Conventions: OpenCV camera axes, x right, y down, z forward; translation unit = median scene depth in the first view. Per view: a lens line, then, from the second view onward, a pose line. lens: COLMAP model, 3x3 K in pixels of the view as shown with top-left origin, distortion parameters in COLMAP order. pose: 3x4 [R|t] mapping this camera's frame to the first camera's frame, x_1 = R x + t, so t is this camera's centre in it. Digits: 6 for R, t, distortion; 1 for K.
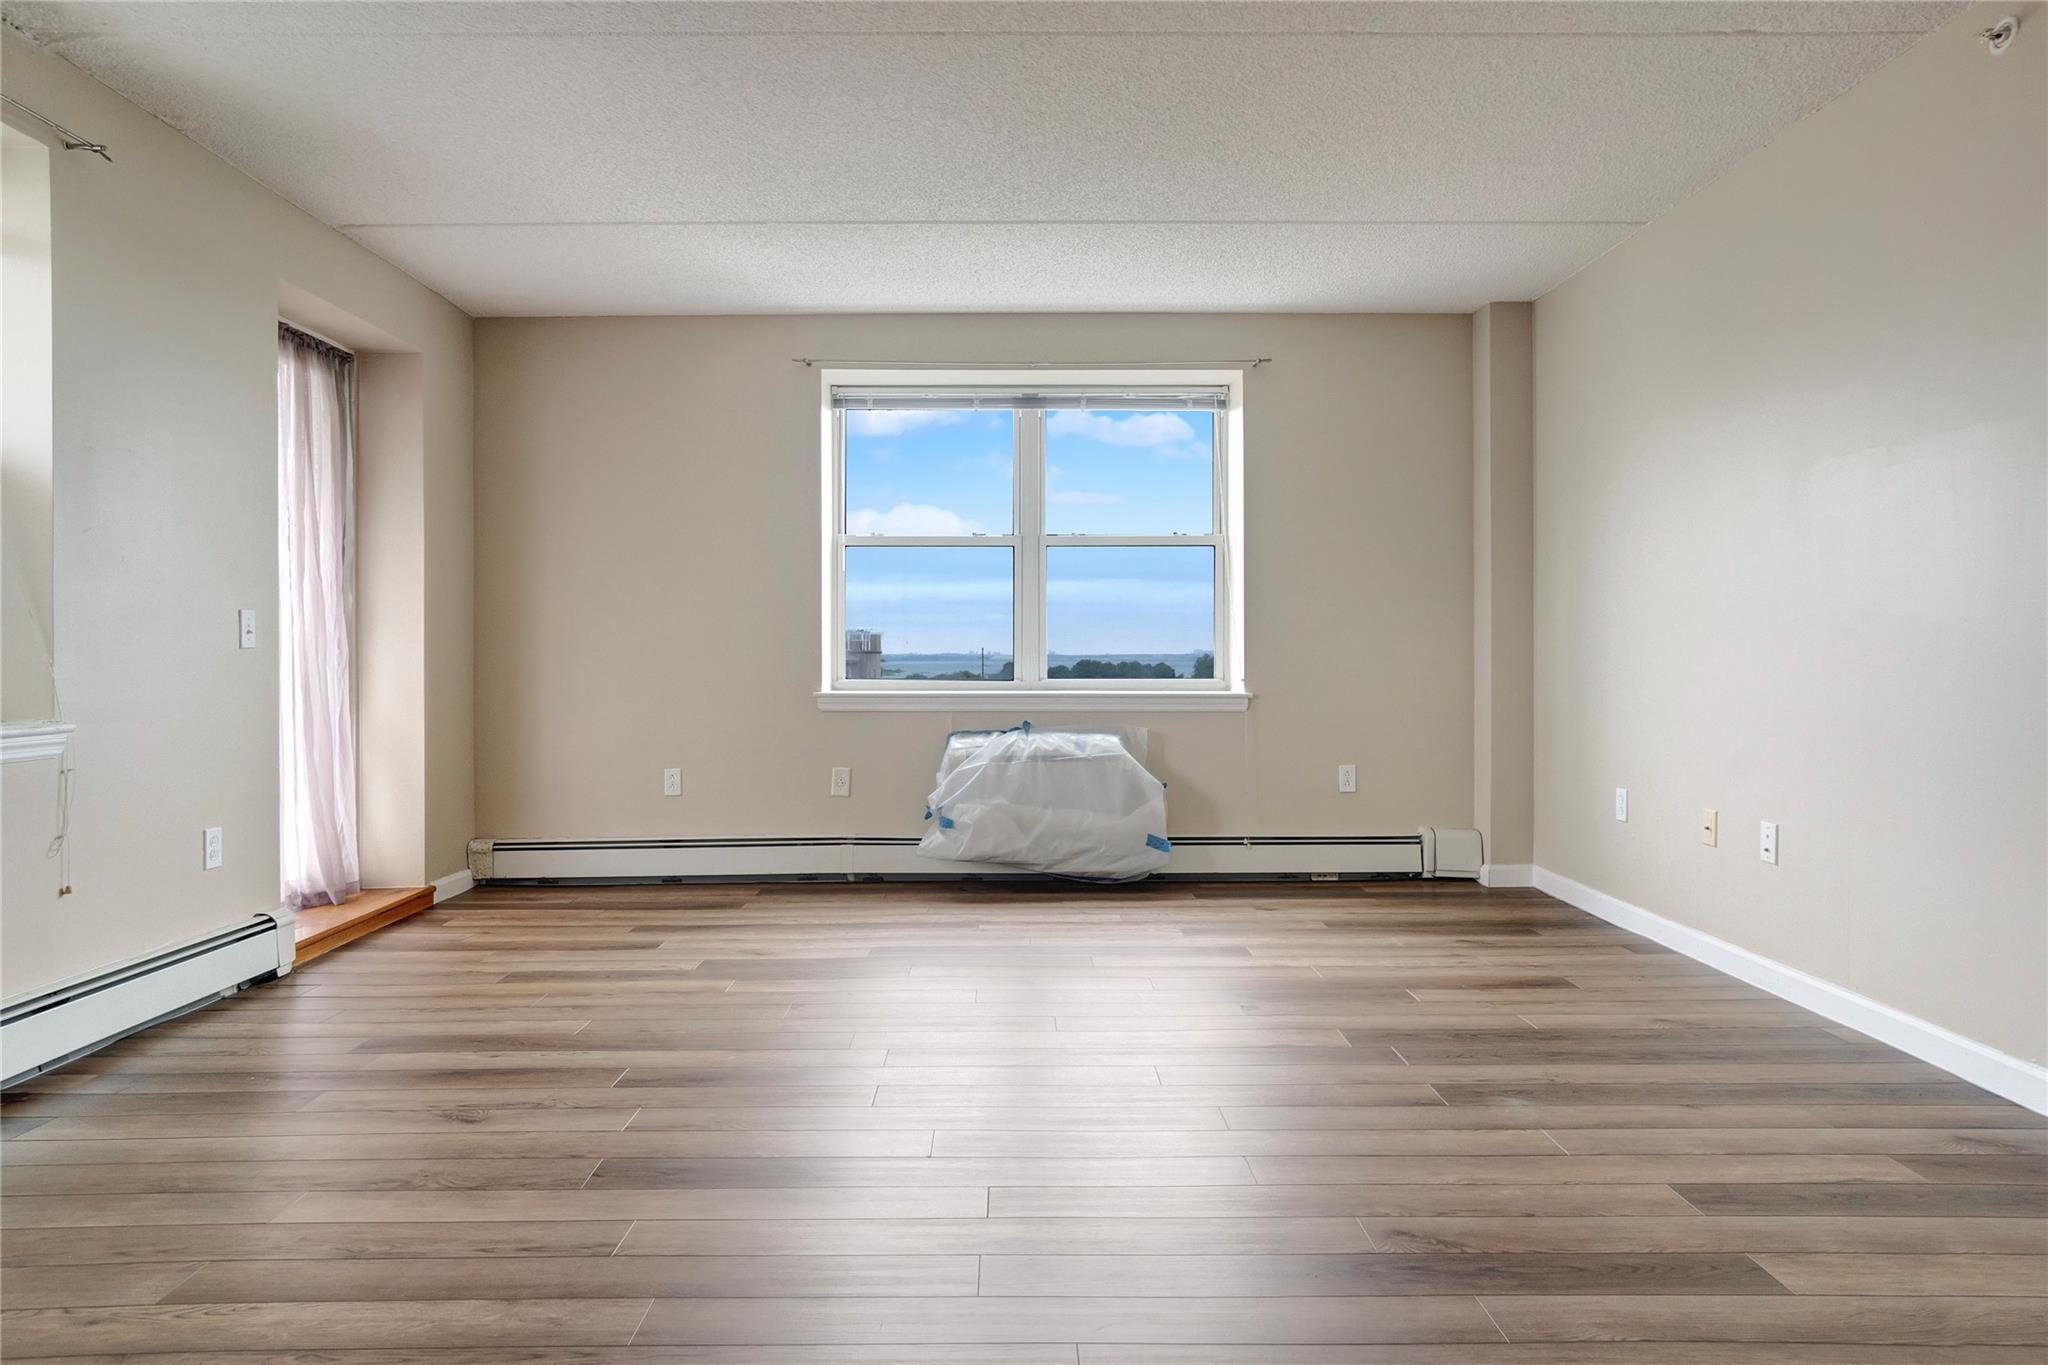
lens RADIAL K [[1226.1, 0, 1017.4], [0, 1226.1, 664.1], [0, 0, 1]] dist [-0.000571, 0.003347]
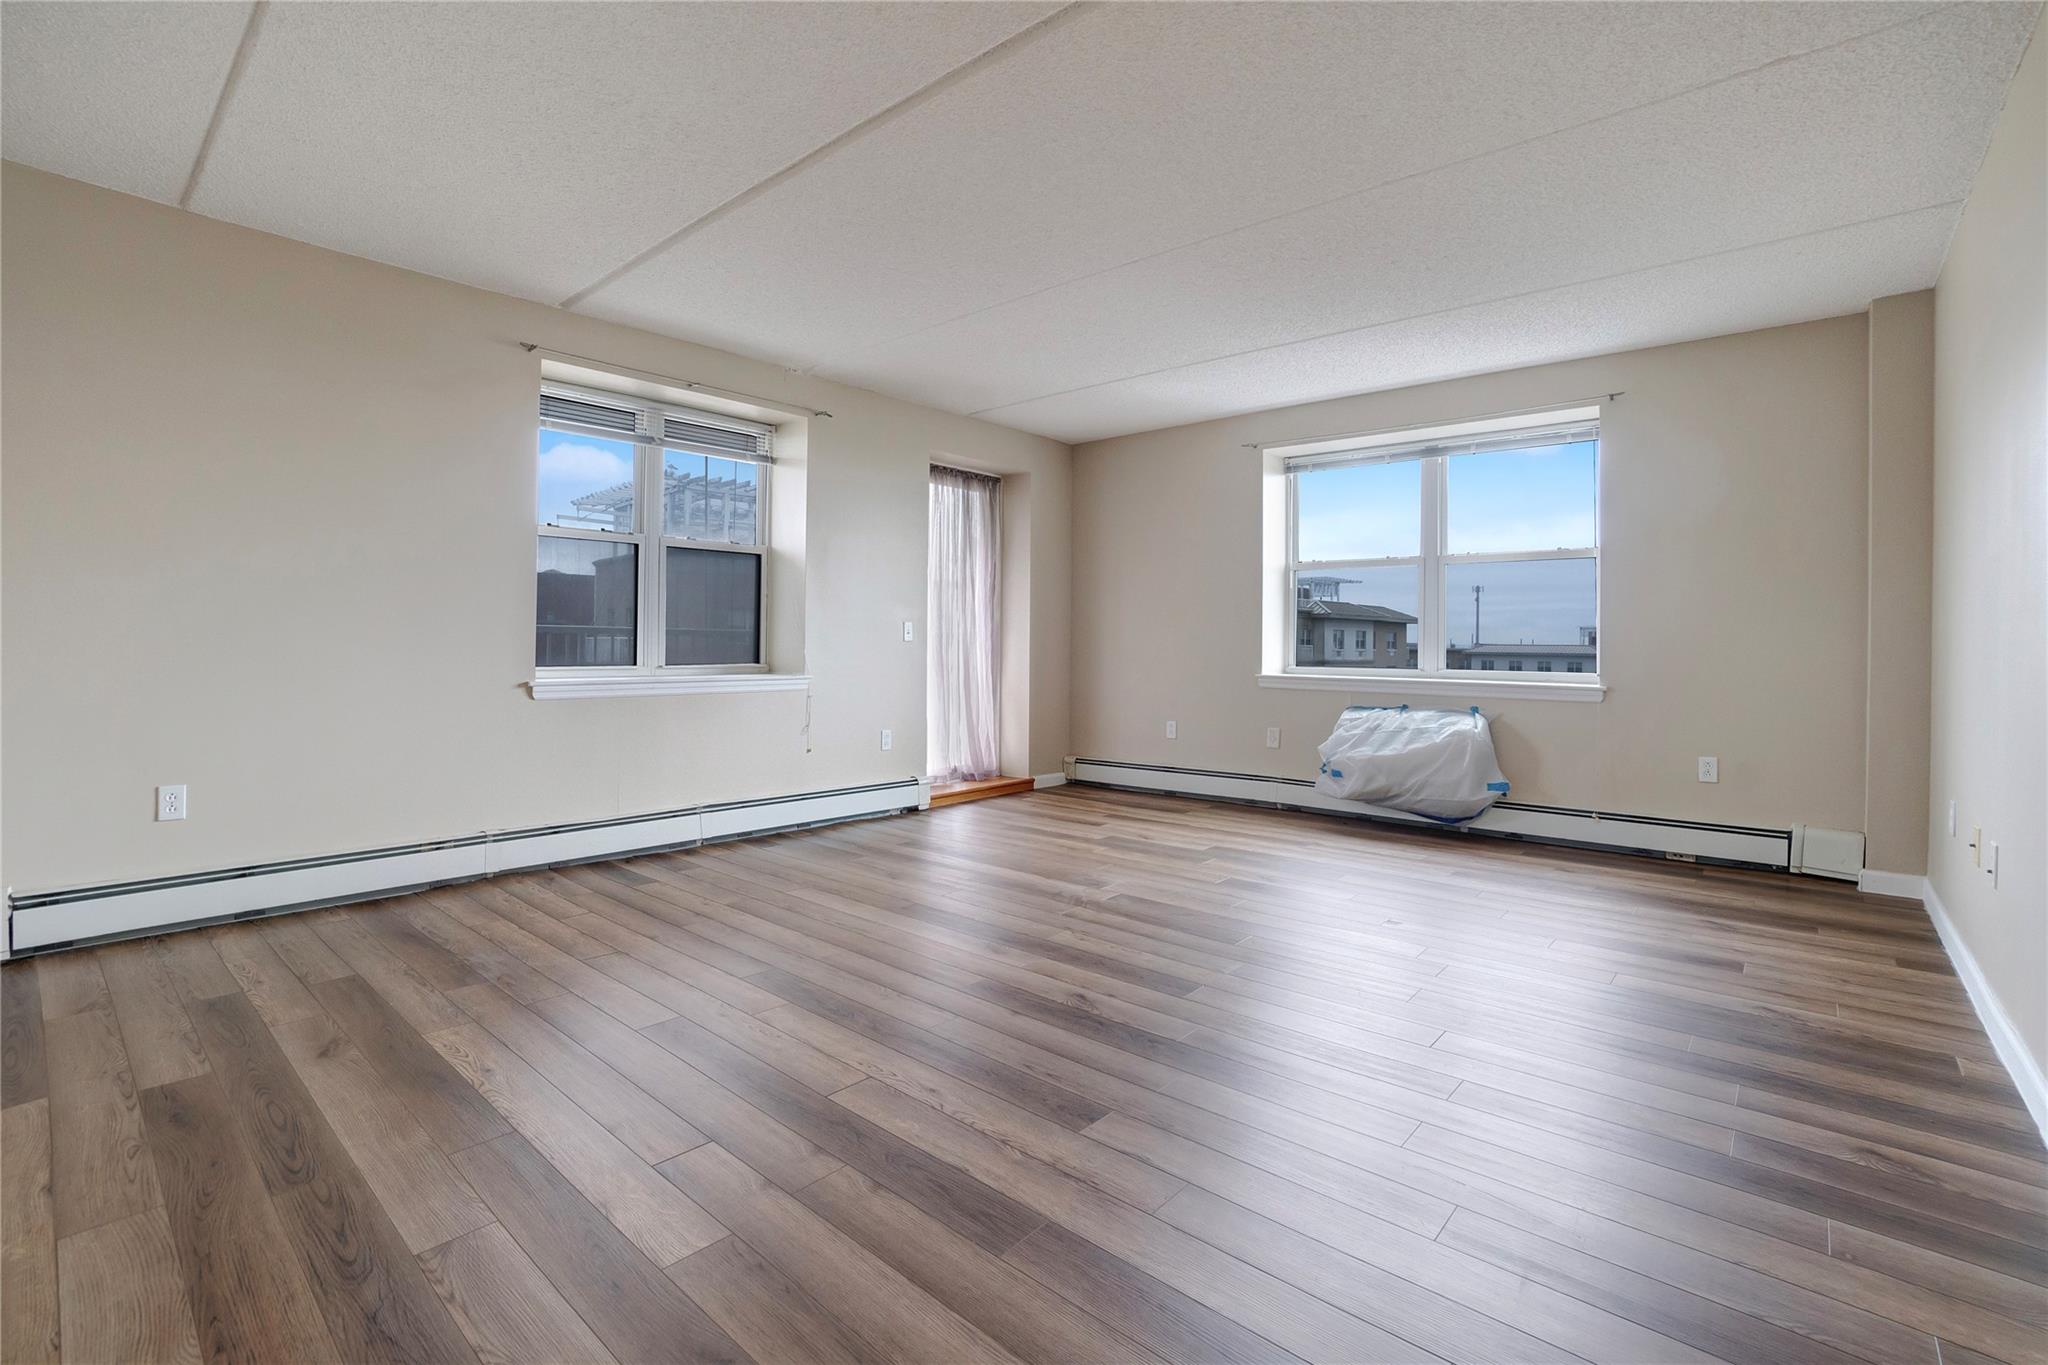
lens RADIAL K [[930.5, 0, 1015.8], [0, 930.5, 657.3], [0, 0, 1]] dist [-0.061939, 0.023940]
pose [[0.743316, 0.019082, -0.668668, 0.385002], [-0.016485, 0.999812, 0.010207, -0.003646], [0.668737, 0.003436, 0.743491, 0.003594]]
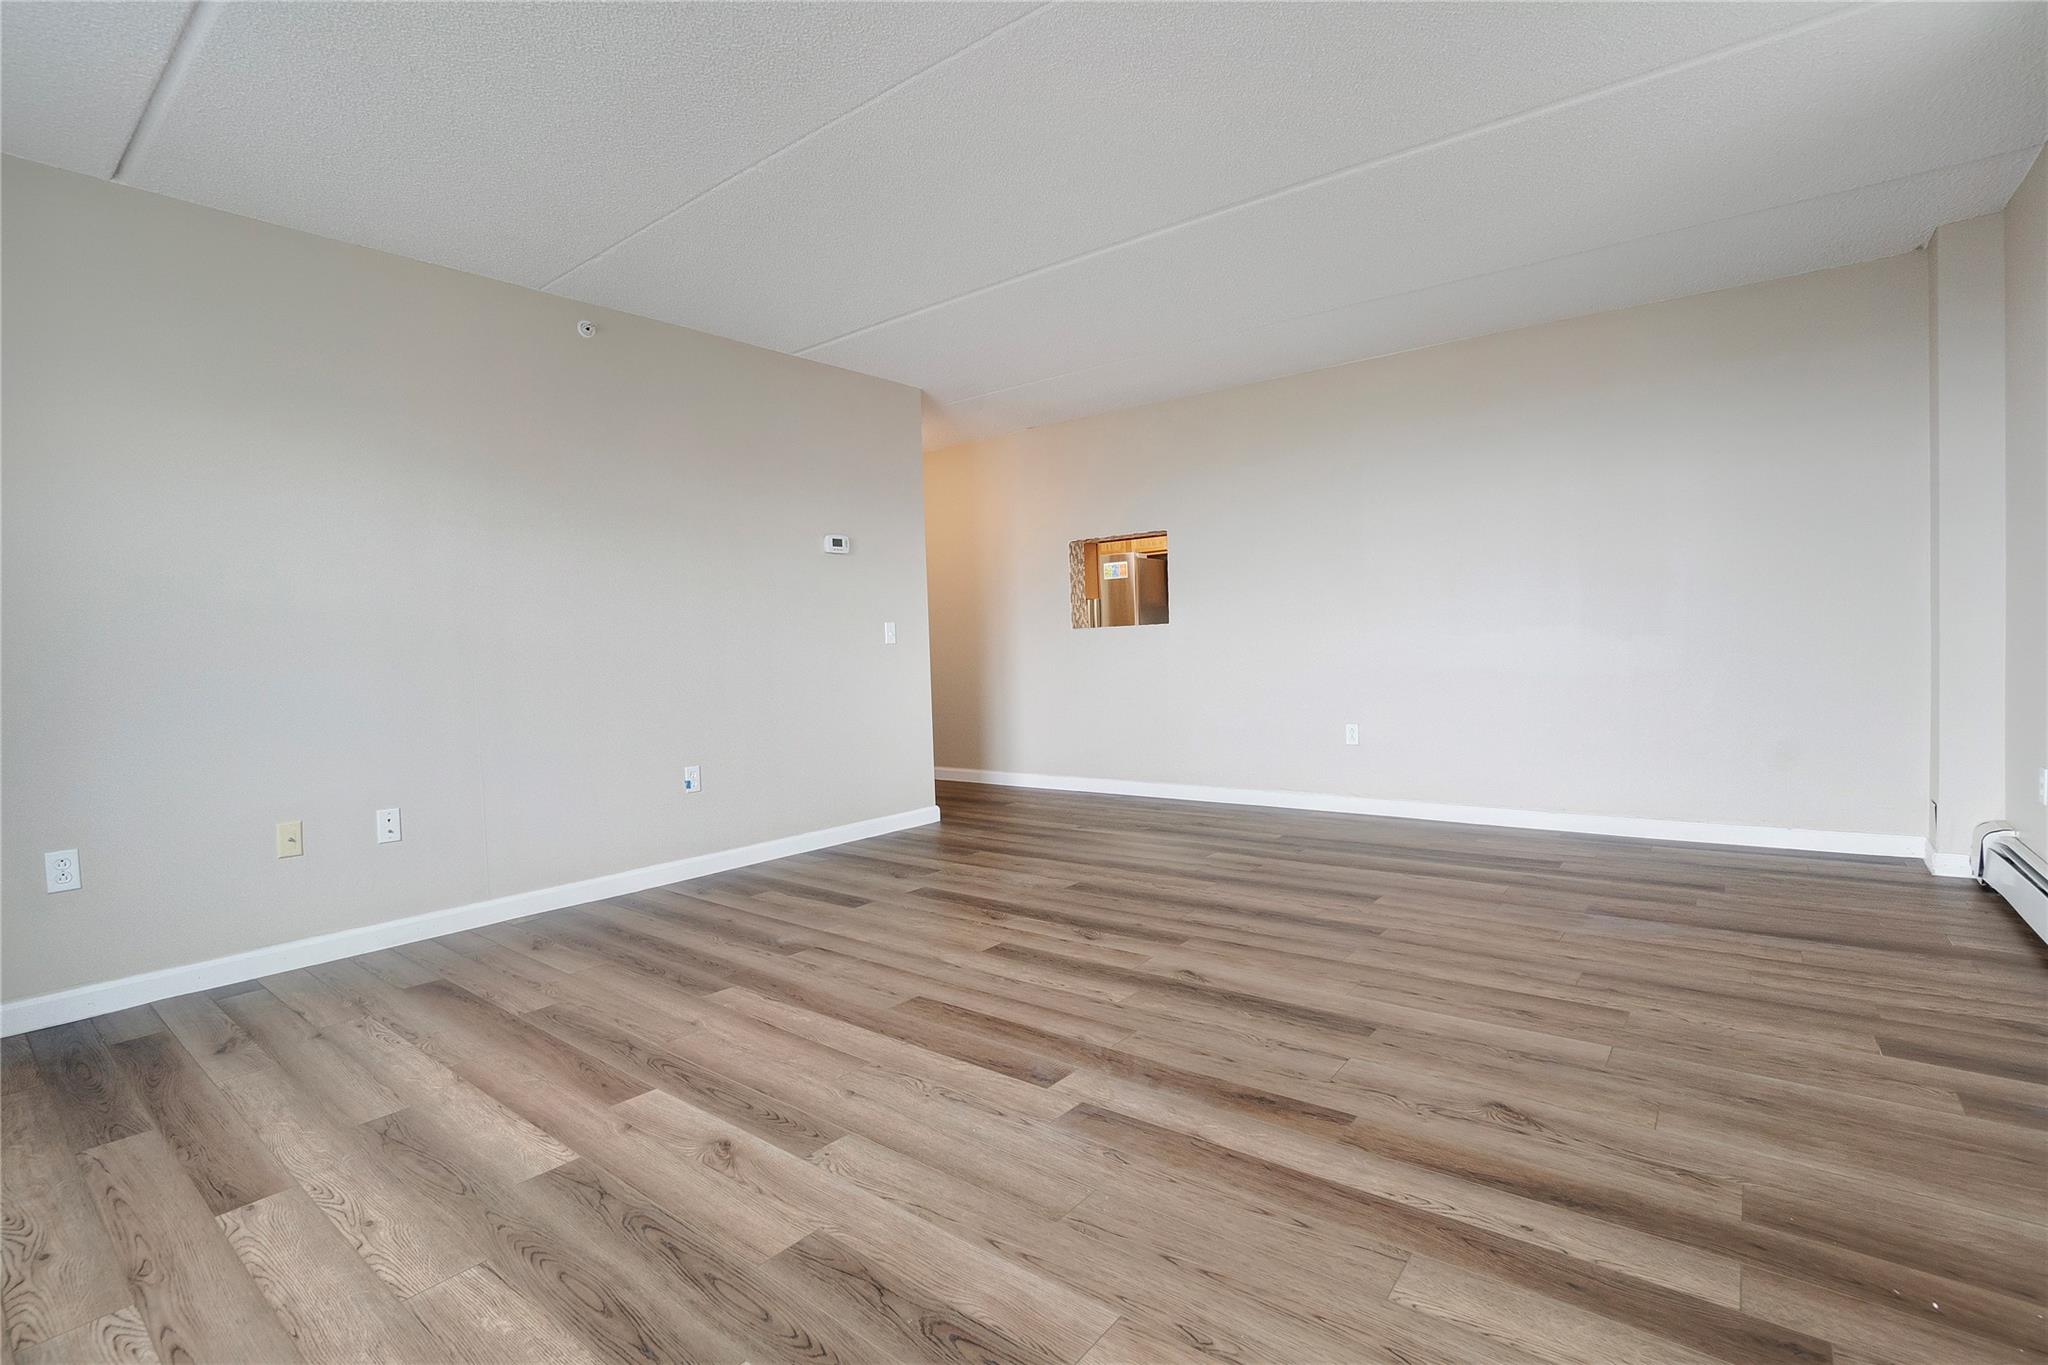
lens RADIAL K [[948.2, 0, 1005.6], [0, 948.2, 626.3], [0, 0, 1]] dist [-0.060850, 0.020907]
pose [[-0.770346, 0.042232, 0.636226, -0.343341], [0.041975, 0.998999, -0.015489, -0.010238], [-0.636243, 0.014773, -0.771348, 0.995448]]
